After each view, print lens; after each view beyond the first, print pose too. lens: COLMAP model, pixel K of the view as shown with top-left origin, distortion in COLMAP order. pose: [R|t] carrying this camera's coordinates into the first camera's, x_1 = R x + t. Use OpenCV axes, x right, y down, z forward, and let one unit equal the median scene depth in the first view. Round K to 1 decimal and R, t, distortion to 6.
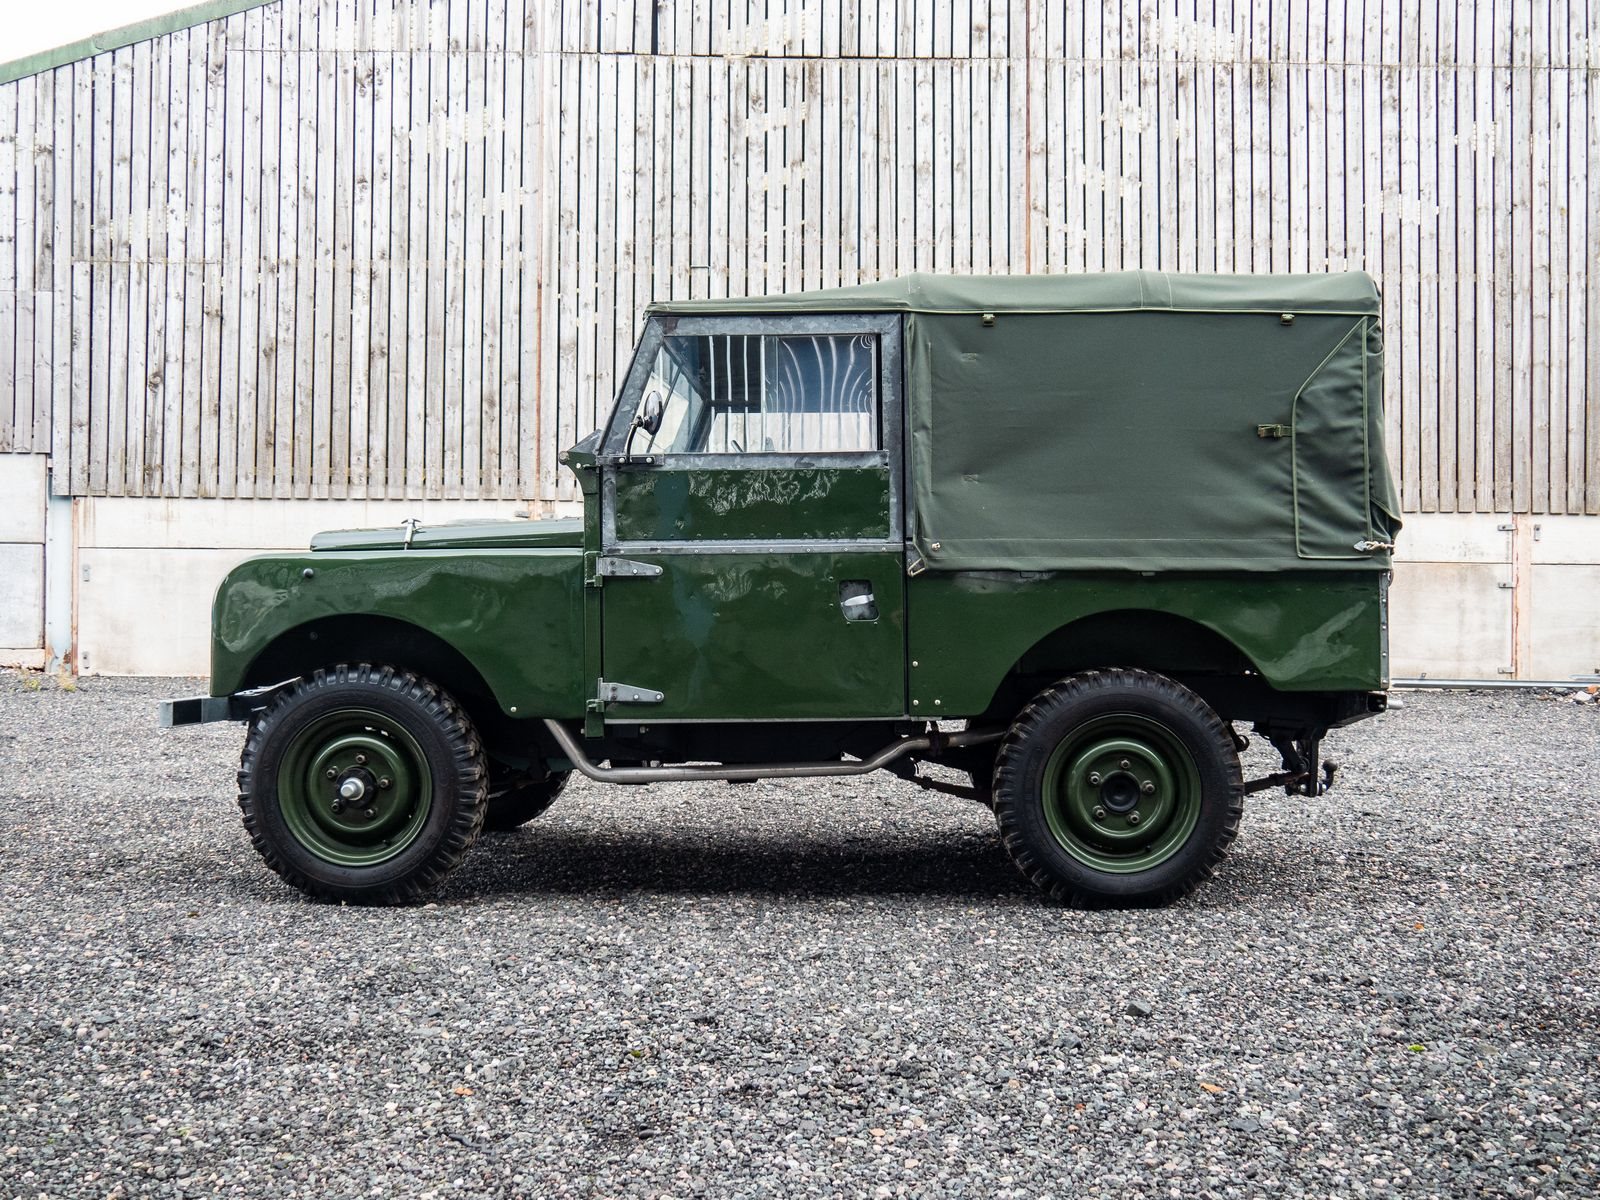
lens RADIAL K [[1435.9, 0, 837.4], [0, 1435.9, 585.9], [0, 0, 1]] dist [-0.017182, -0.008595]
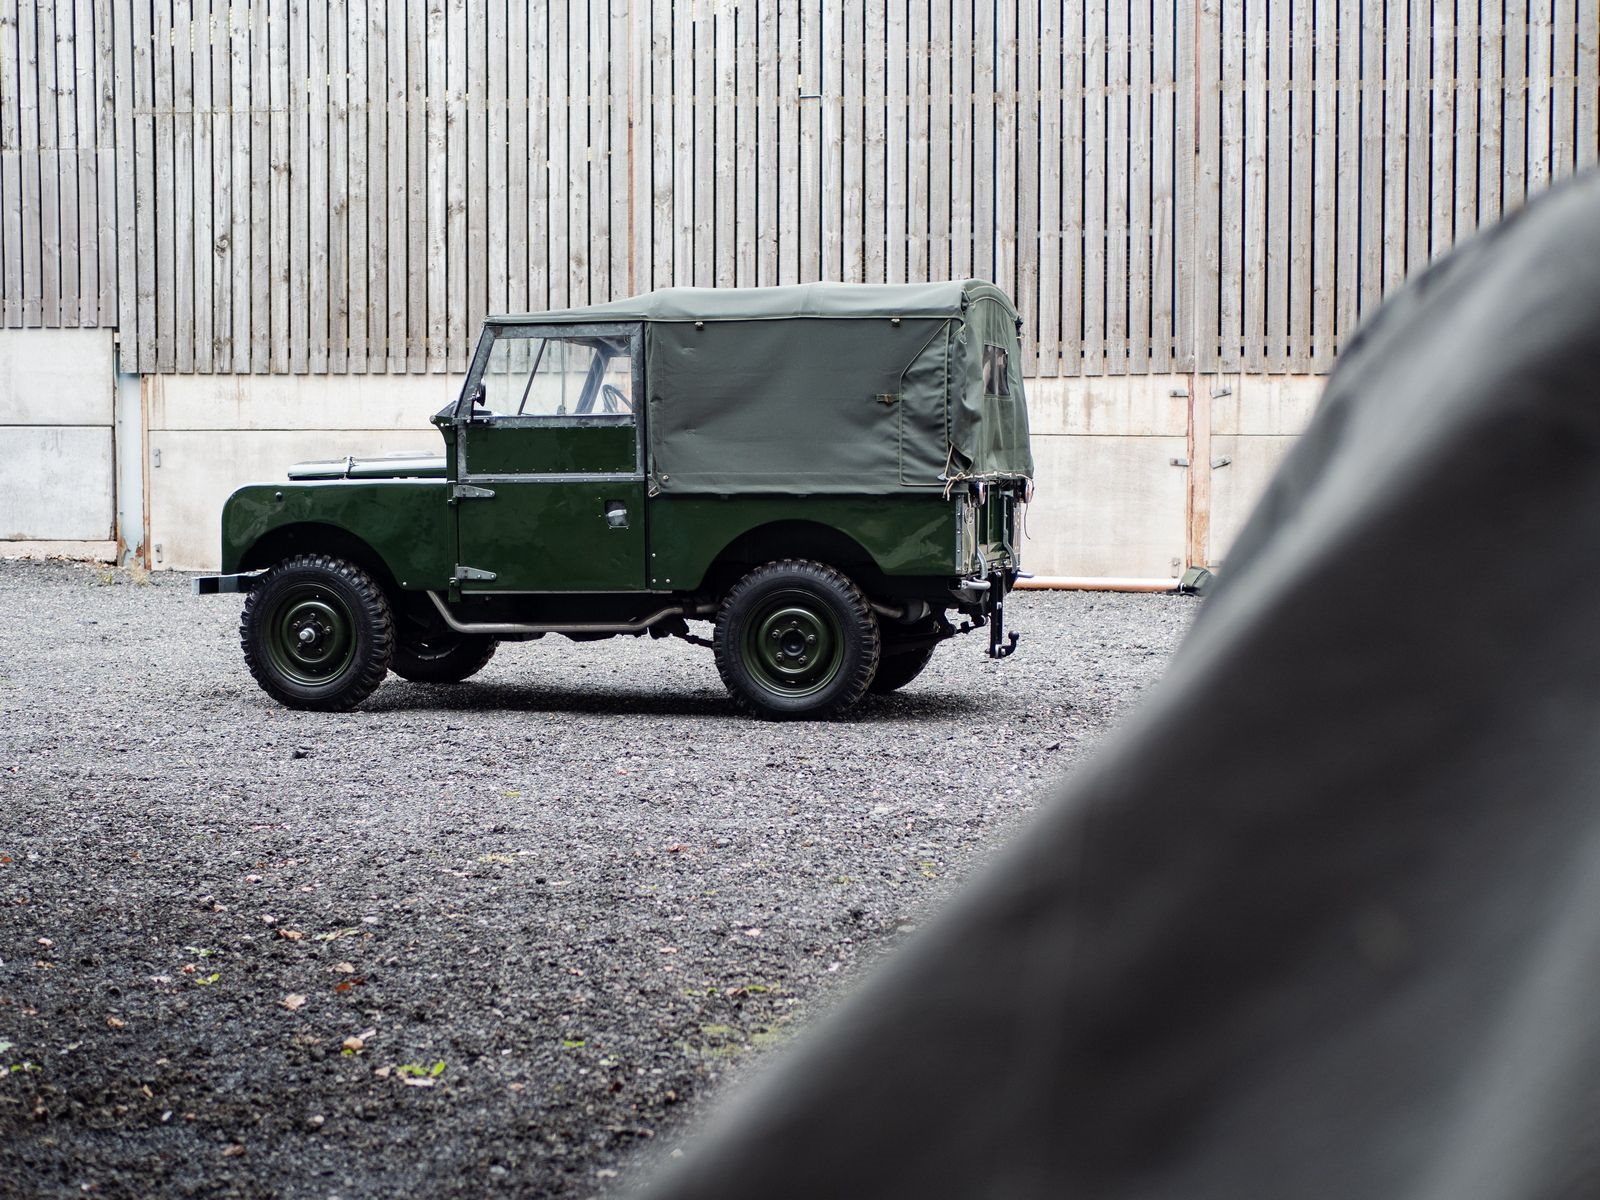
lens RADIAL K [[2467.1, 0, 846.5], [0, 2467.1, 590.2], [0, 0, 1]] dist [-0.019680, 0.015461]
pose [[0.976797, 0.007909, -0.214023, 0.262190], [0.005740, 0.997992, 0.063077, -0.023309], [0.214092, -0.062842, 0.974790, -0.482576]]
